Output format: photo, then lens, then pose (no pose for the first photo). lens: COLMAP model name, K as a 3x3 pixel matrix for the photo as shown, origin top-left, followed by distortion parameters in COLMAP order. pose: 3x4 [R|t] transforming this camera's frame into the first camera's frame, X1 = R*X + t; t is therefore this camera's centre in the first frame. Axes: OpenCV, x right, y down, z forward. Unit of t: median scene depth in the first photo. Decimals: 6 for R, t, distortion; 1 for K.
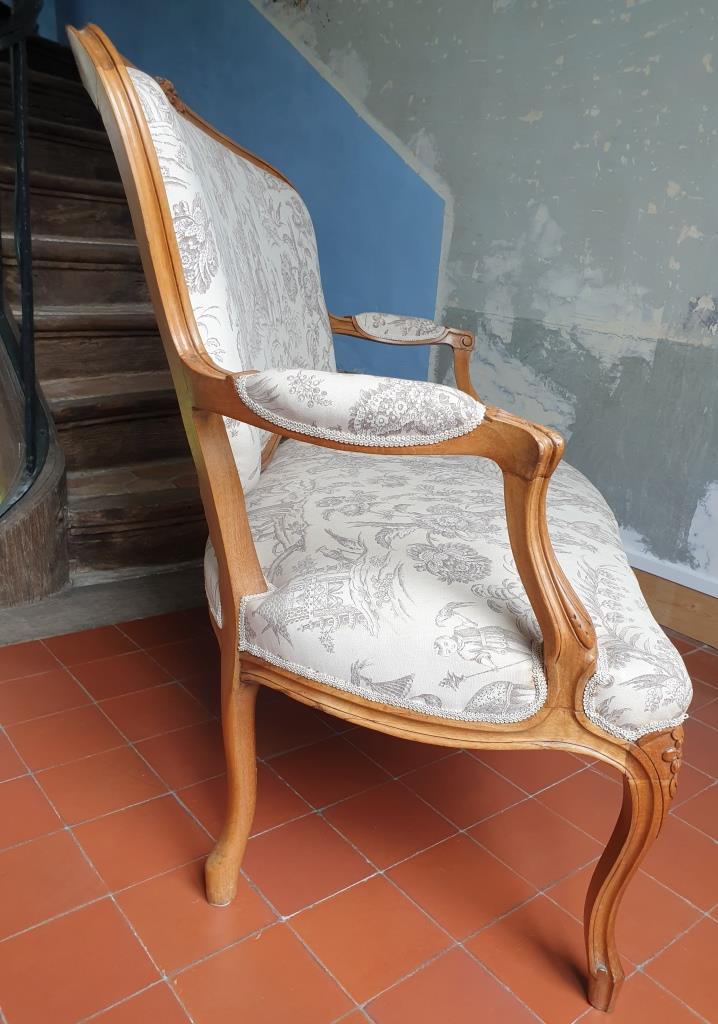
lens RADIAL K [[823.0, 0, 401.4], [0, 823.0, 534.0], [0, 0, 1]] dist [-0.009783, 0.054971]
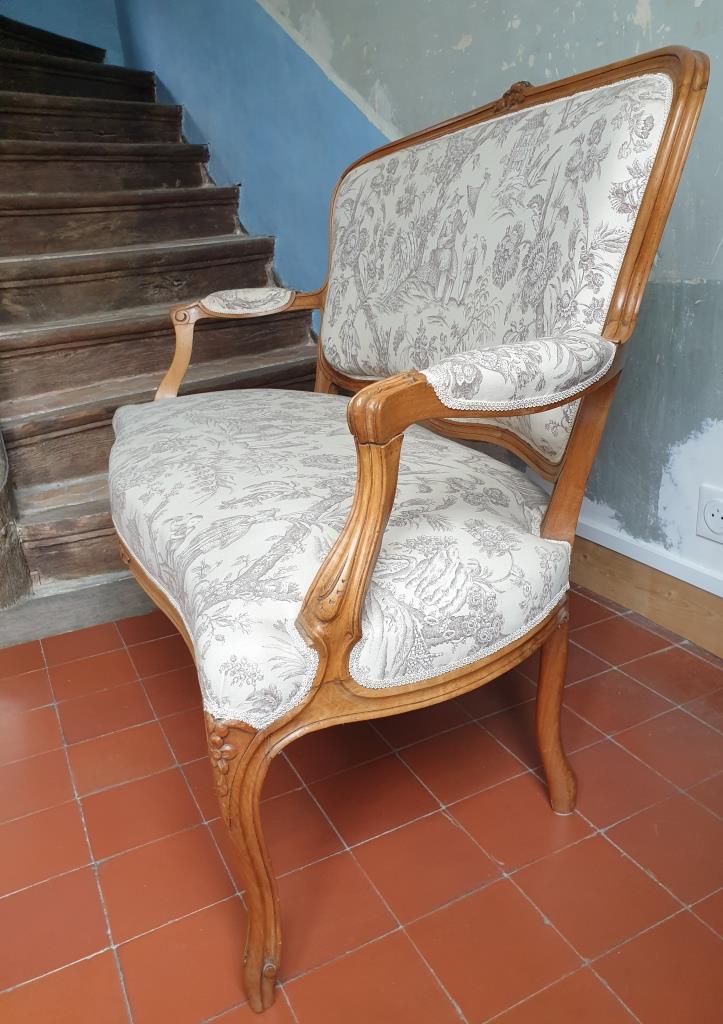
lens RADIAL K [[807.4, 0, 396.6], [0, 807.4, 511.5], [0, 0, 1]] dist [-0.008167, 0.047854]
pose [[0.967401, -0.064995, -0.244768, 0.270677], [0.069835, 0.997496, 0.011136, -0.021834], [0.243431, -0.027866, 0.969518, 0.131081]]
